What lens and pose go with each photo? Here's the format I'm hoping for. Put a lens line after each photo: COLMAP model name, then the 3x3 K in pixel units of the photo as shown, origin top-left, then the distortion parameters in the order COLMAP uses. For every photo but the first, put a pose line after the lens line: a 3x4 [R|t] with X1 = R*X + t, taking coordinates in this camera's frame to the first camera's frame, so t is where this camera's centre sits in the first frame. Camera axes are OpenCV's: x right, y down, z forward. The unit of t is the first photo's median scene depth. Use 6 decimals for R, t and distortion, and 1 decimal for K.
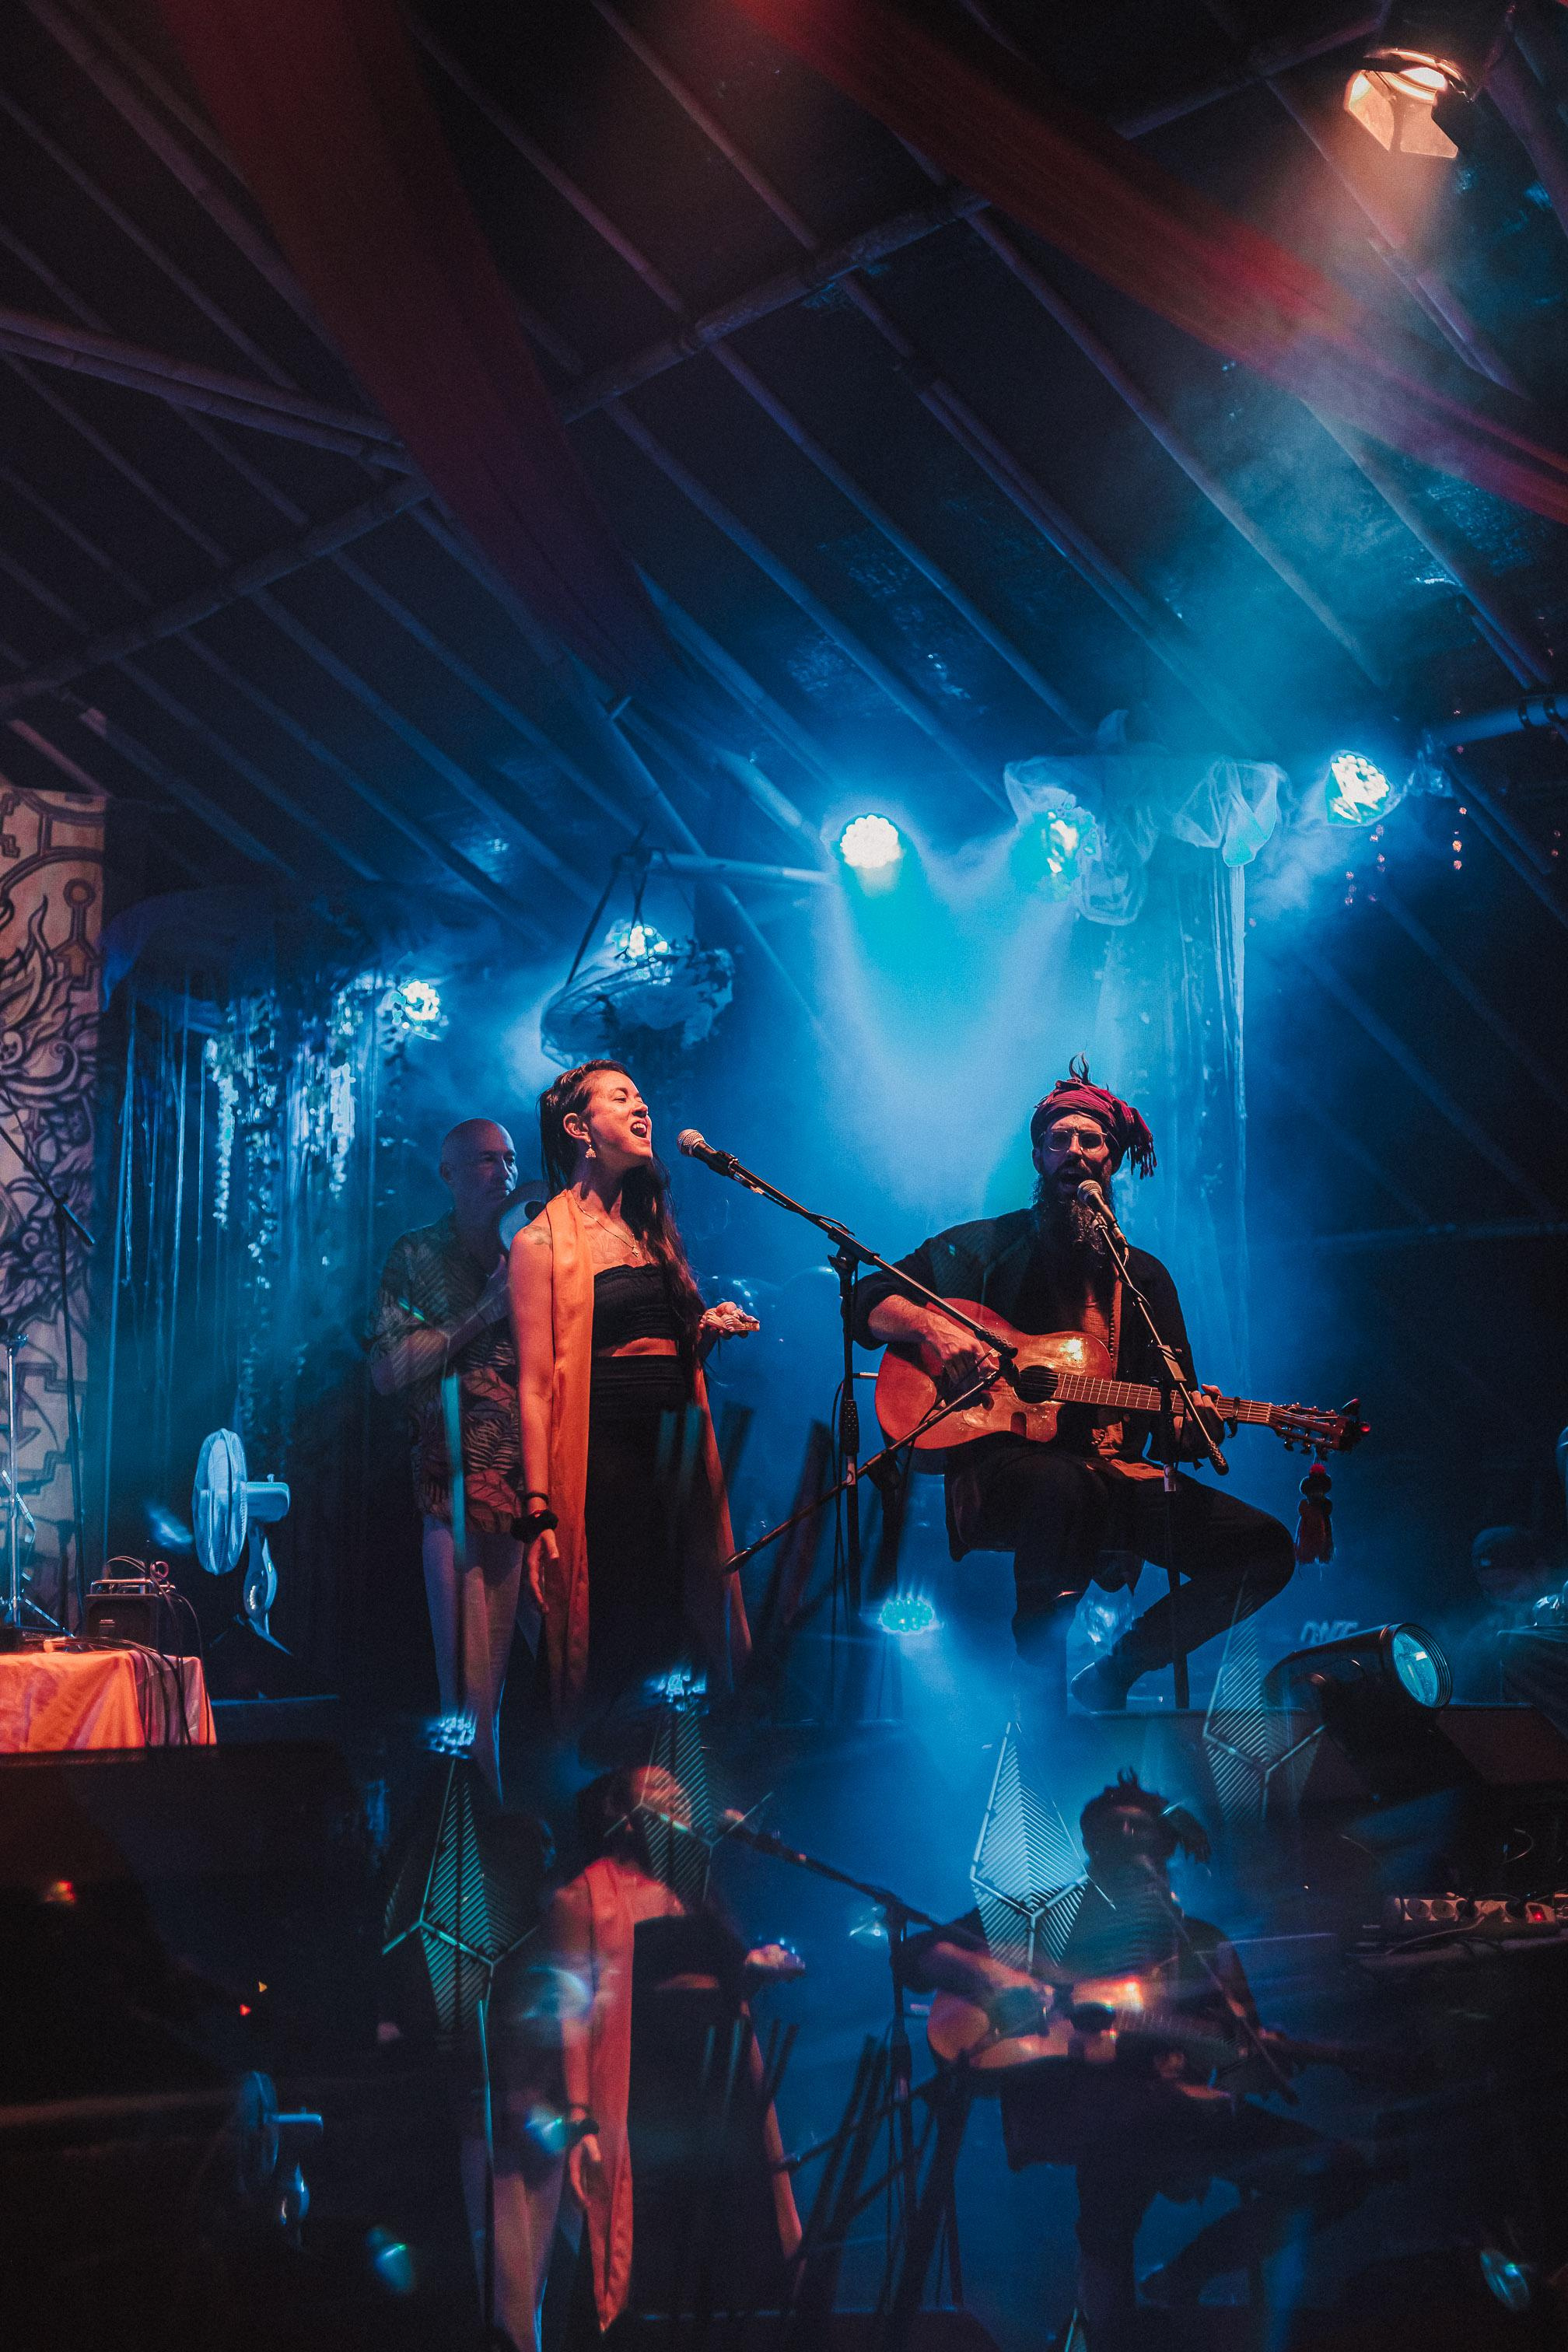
lens RADIAL K [[3482.5, 0, 784.0], [0, 3482.5, 1176.0], [0, 0, 1]] dist [-0.003324, -0.035458]
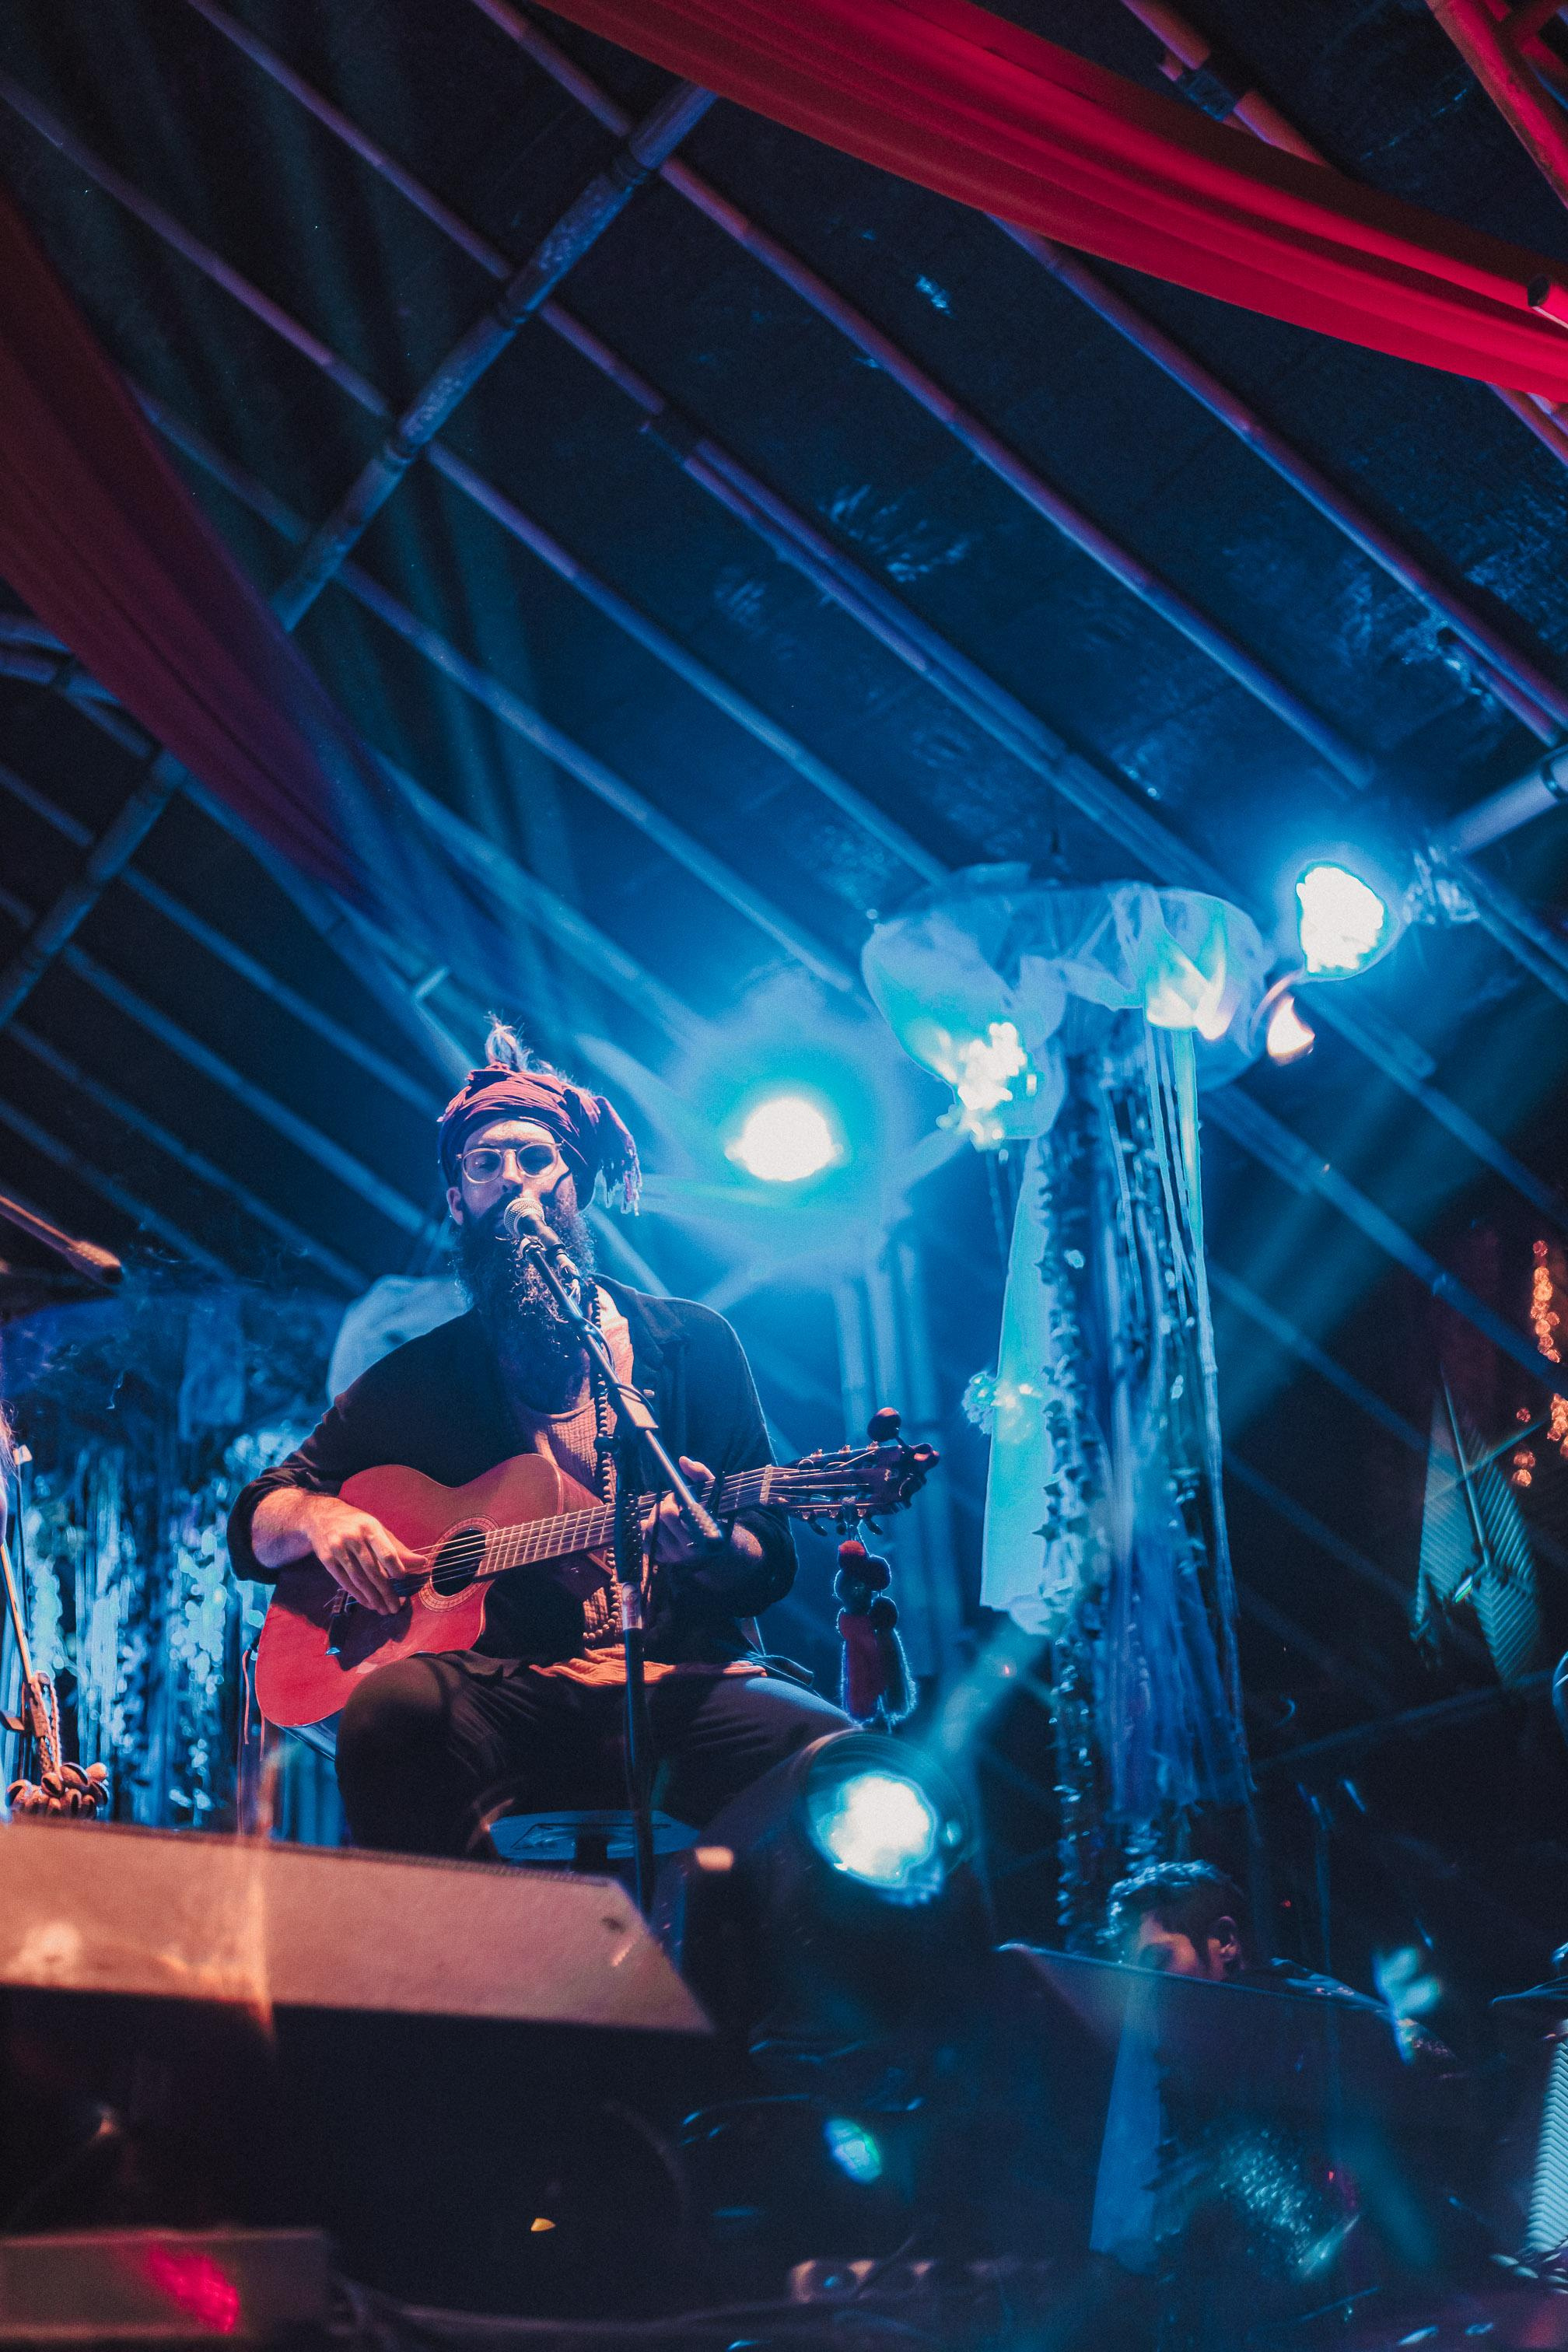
lens RADIAL K [[3501.4, 0, 795.6], [0, 3501.4, 1179.3], [0, 0, 1]] dist [0.016002, -0.076559]
pose [[0.987814, -0.102917, -0.116757, 0.132272], [0.078745, 0.977546, -0.195455, 0.073831], [0.134251, 0.183879, 0.973738, 0.290337]]
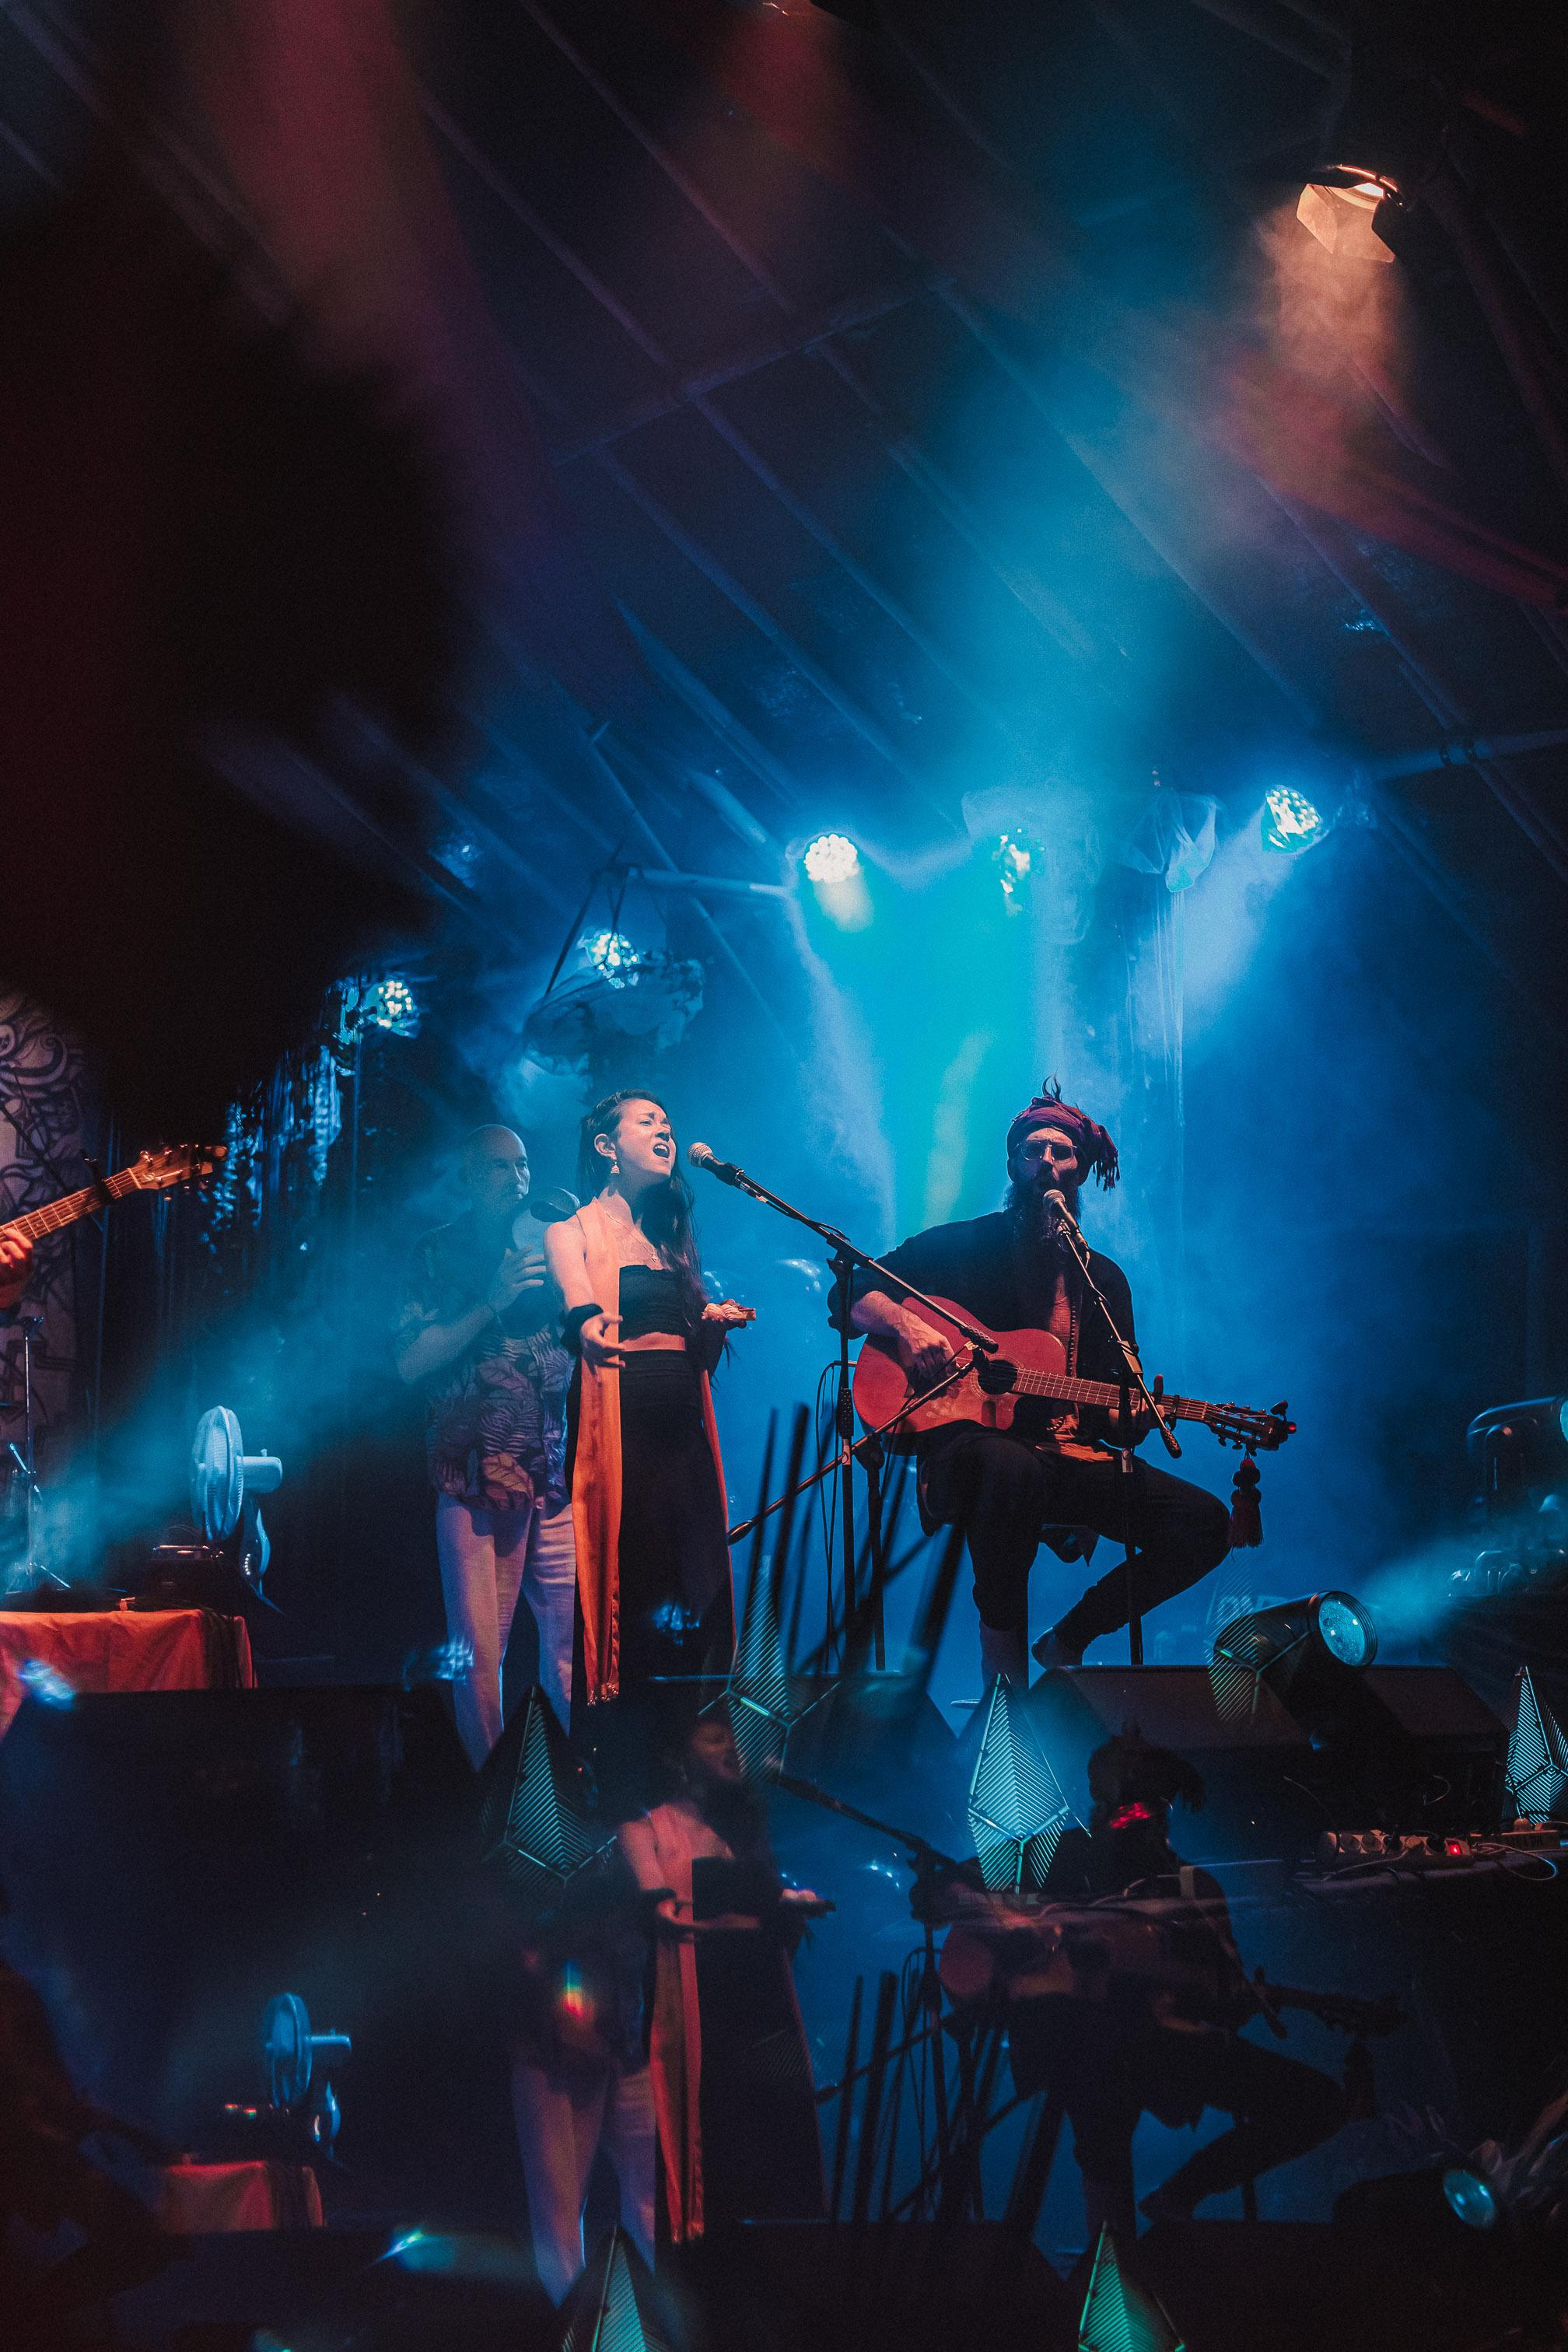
lens RADIAL K [[3482.5, 0, 784.0], [0, 3482.5, 1176.0], [0, 0, 1]] dist [-0.003324, -0.035458]
pose [[0.999571, 0.009284, 0.027768, -0.021061], [-0.009489, 0.999929, 0.007243, -0.007589], [-0.027699, -0.007503, 0.999588, -0.074520]]
